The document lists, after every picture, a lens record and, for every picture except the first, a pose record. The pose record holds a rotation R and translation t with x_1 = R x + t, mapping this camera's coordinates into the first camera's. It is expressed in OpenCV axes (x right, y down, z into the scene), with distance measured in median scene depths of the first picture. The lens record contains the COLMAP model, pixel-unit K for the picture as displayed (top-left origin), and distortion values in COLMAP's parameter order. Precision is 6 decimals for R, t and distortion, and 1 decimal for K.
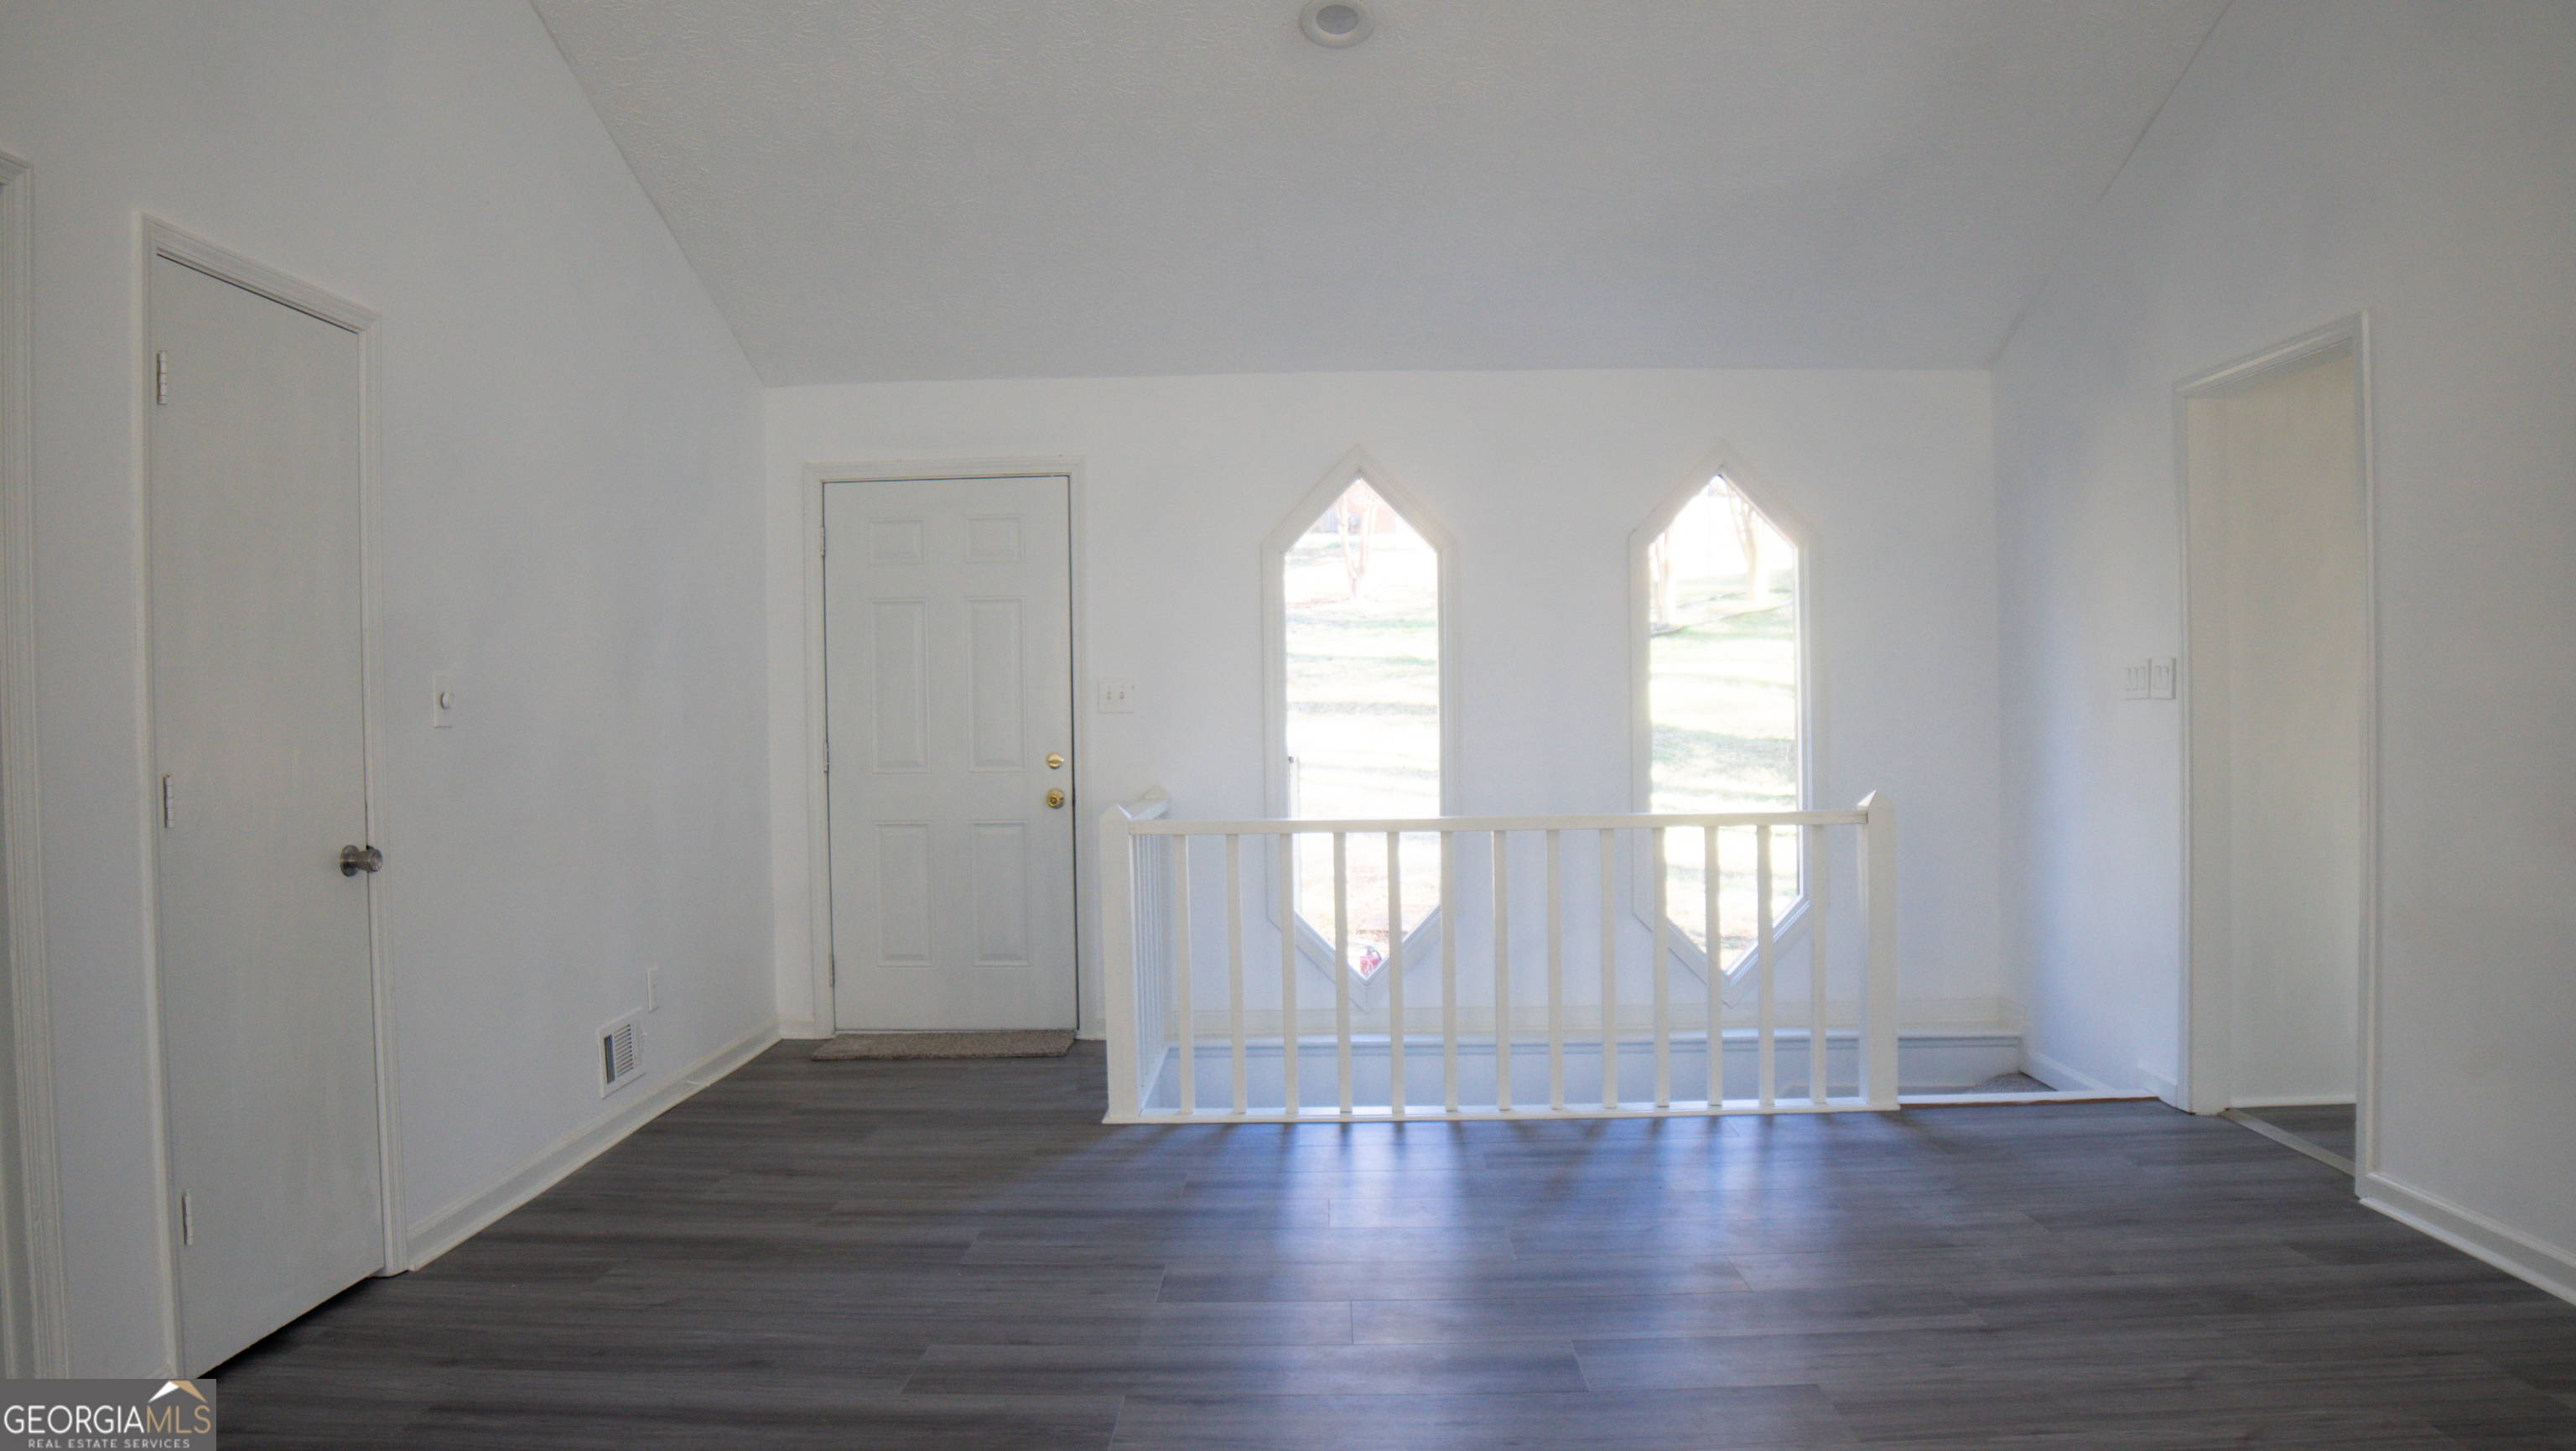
lens RADIAL K [[1599.2, 0, 1294.0], [0, 1599.2, 752.7], [0, 0, 1]] dist [-0.120143, 0.048180]
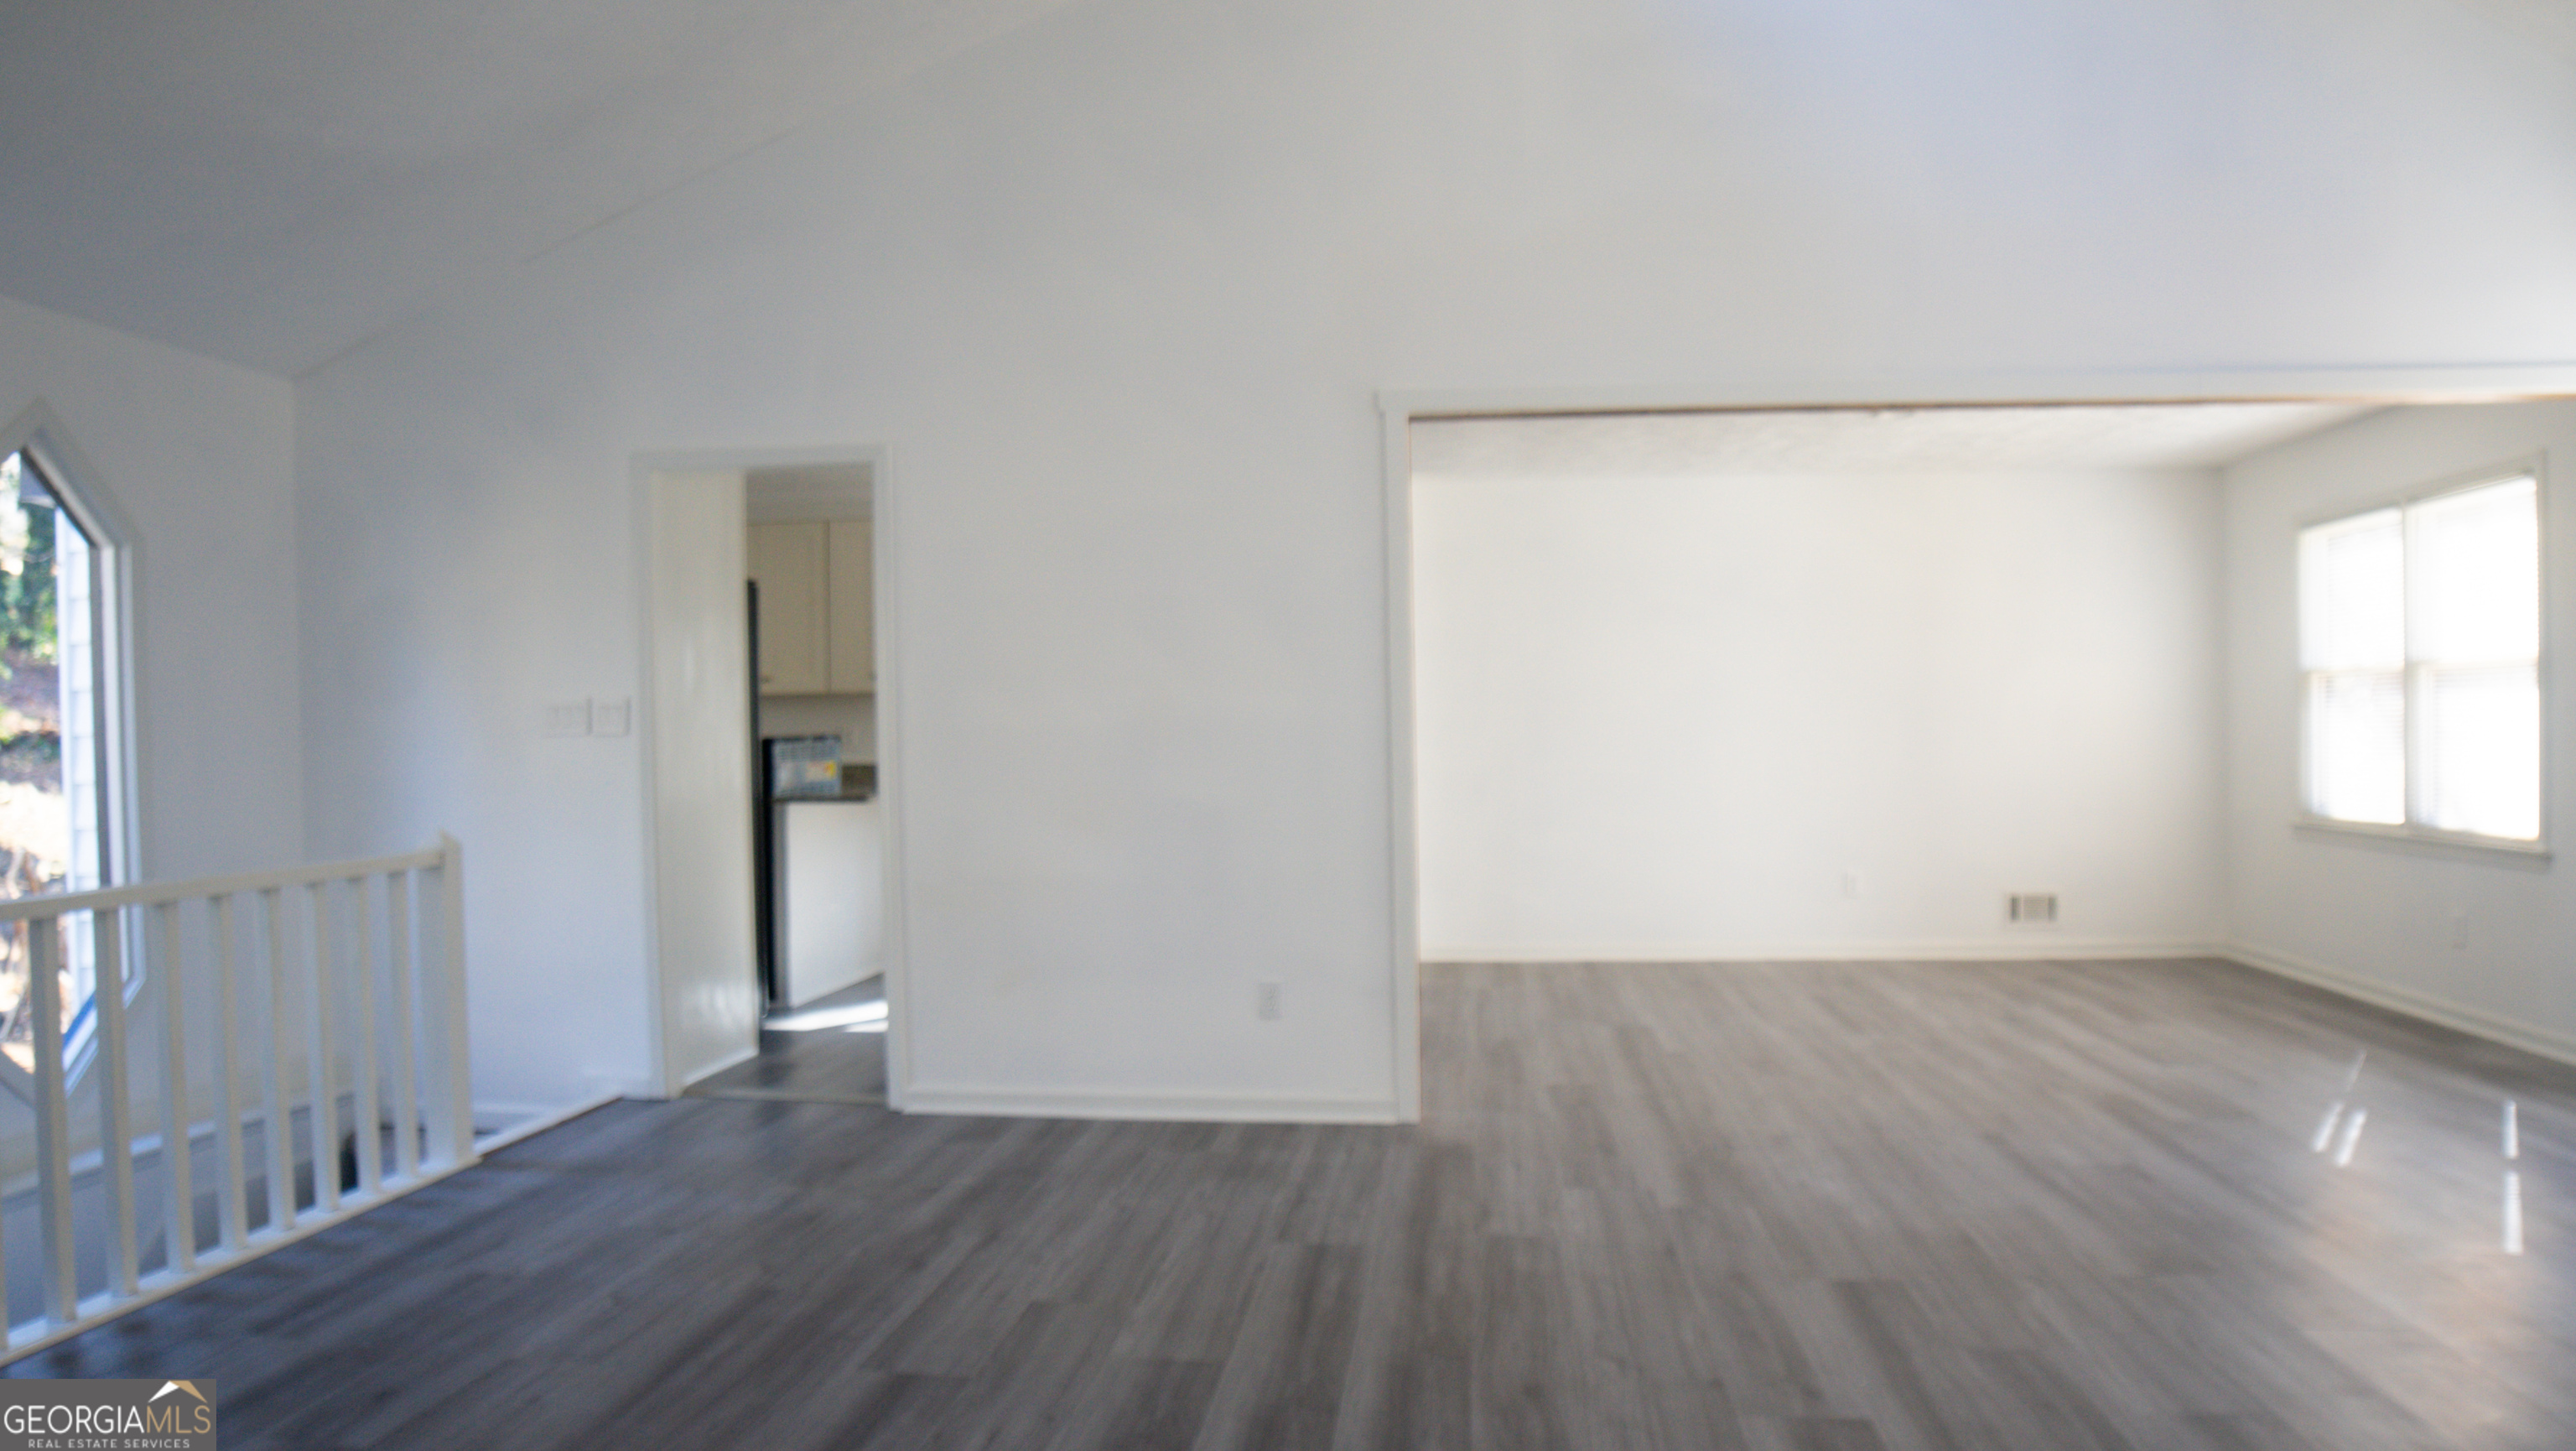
lens RADIAL K [[1616.5, 0, 1269.4], [0, 1616.5, 750.2], [0, 0, 1]] dist [-0.128975, 0.047239]
pose [[0.106452, 0.003823, 0.994310, -0.418065], [0.036376, 0.999308, -0.007736, 0.002222], [-0.993652, 0.036993, 0.106240, 0.335428]]
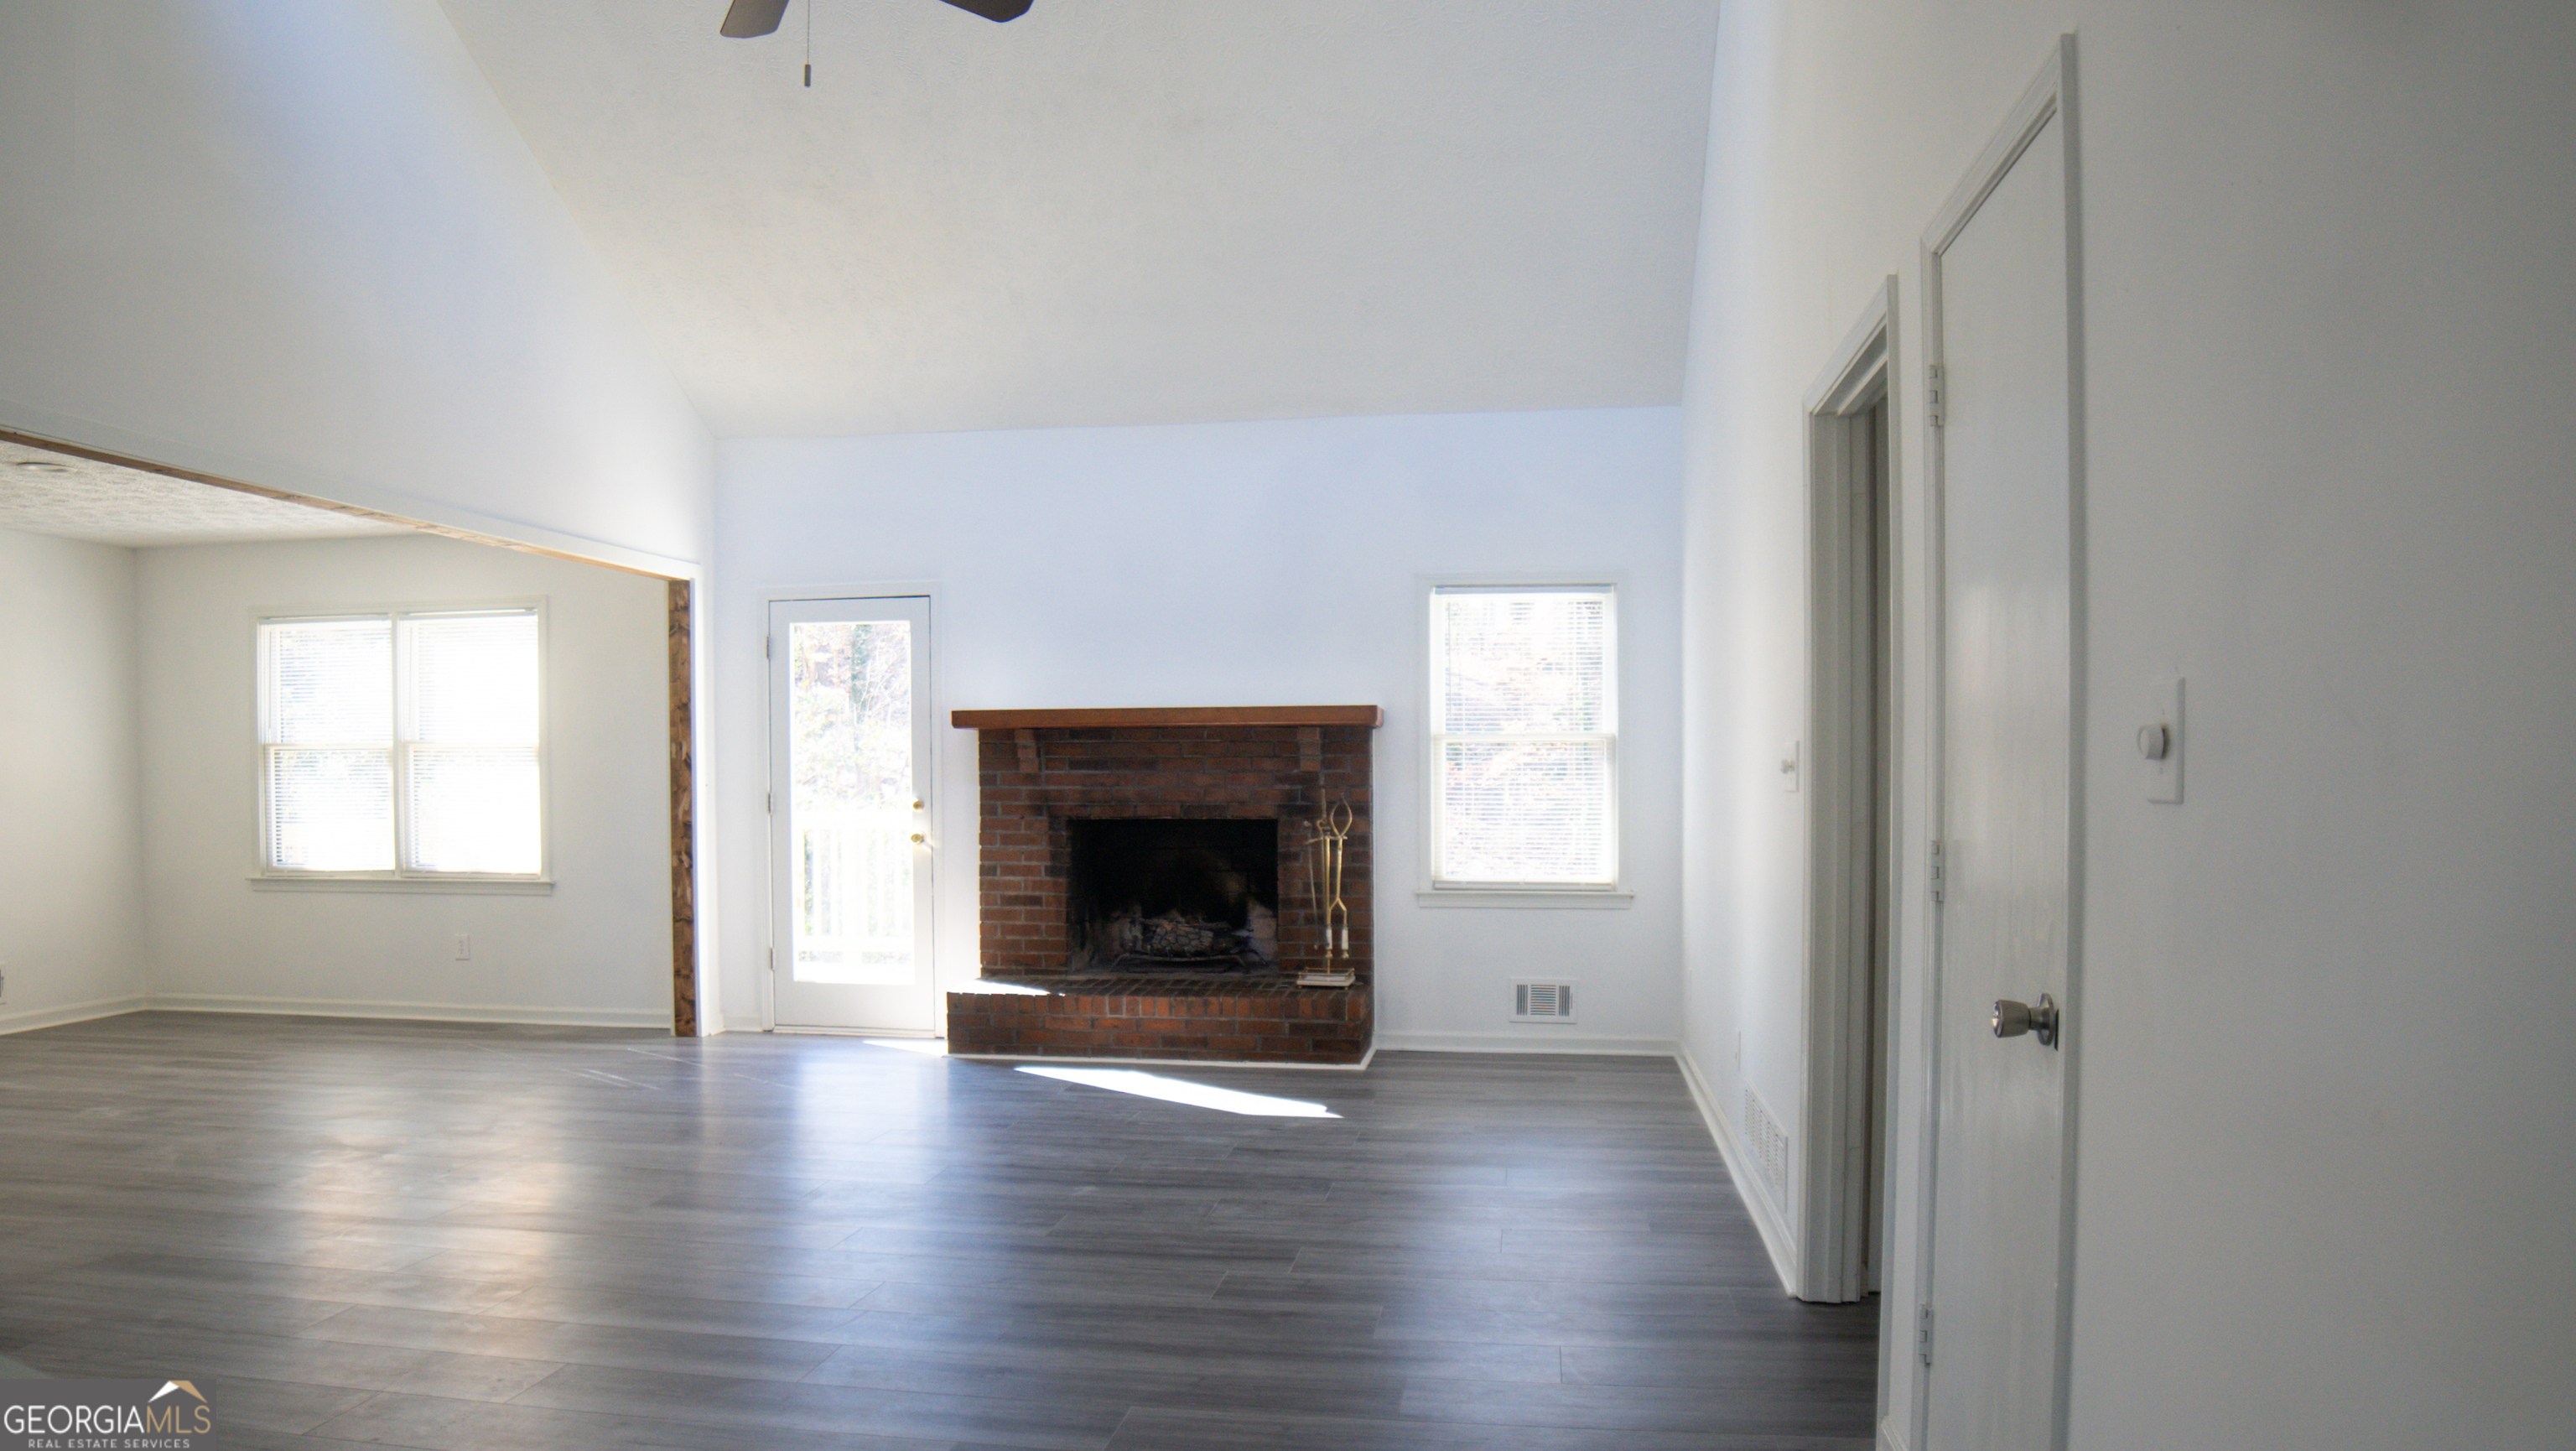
lens RADIAL K [[1635.4, 0, 1297.3], [0, 1635.4, 830.9], [0, 0, 1]] dist [-0.121846, 0.054776]
pose [[-0.991424, 0.016309, 0.129659, -0.235902], [0.024006, 0.998027, 0.058023, -0.022943], [-0.128457, 0.060638, -0.989859, 0.954309]]
